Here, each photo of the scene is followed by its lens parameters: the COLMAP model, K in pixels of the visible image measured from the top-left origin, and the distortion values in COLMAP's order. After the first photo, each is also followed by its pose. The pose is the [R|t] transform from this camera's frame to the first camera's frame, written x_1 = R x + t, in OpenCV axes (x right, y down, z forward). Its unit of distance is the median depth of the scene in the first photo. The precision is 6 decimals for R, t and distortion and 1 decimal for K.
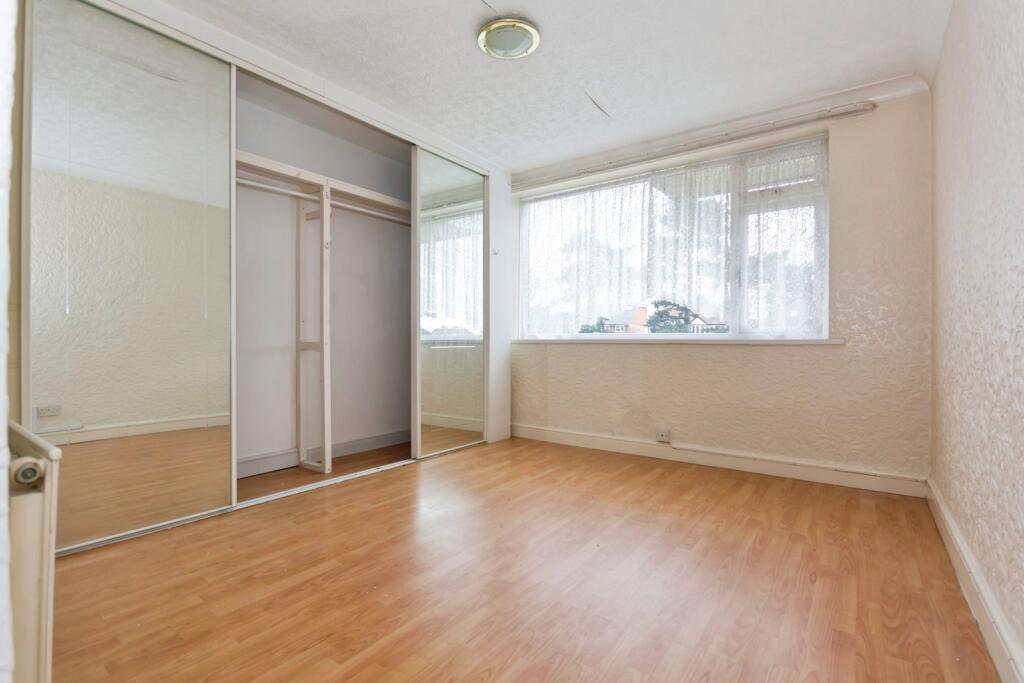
lens RADIAL K [[475.3, 0, 512.6], [0, 475.3, 342.4], [0, 0, 1]] dist [-0.002949, -0.004439]
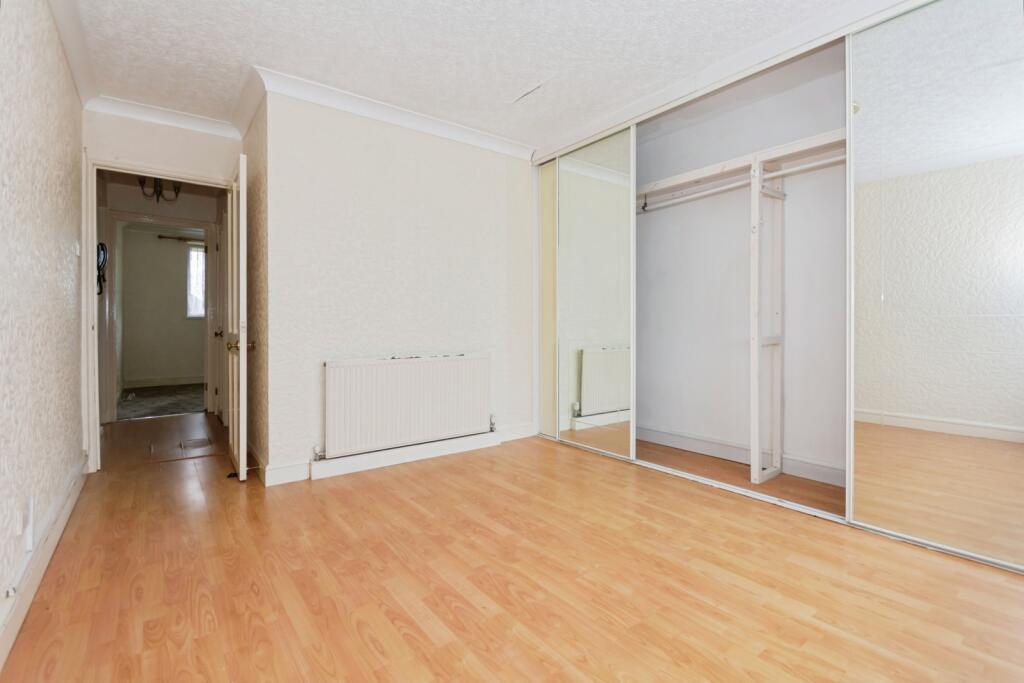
lens RADIAL K [[475.3, 0, 526.5], [0, 475.3, 324.9], [0, 0, 1]] dist [-0.002949, -0.004439]
pose [[-0.273026, 0.000745, -0.962006, 0.752653], [0.000822, 1.000000, 0.000541, -0.030768], [0.962006, -0.000644, -0.273026, 1.059112]]
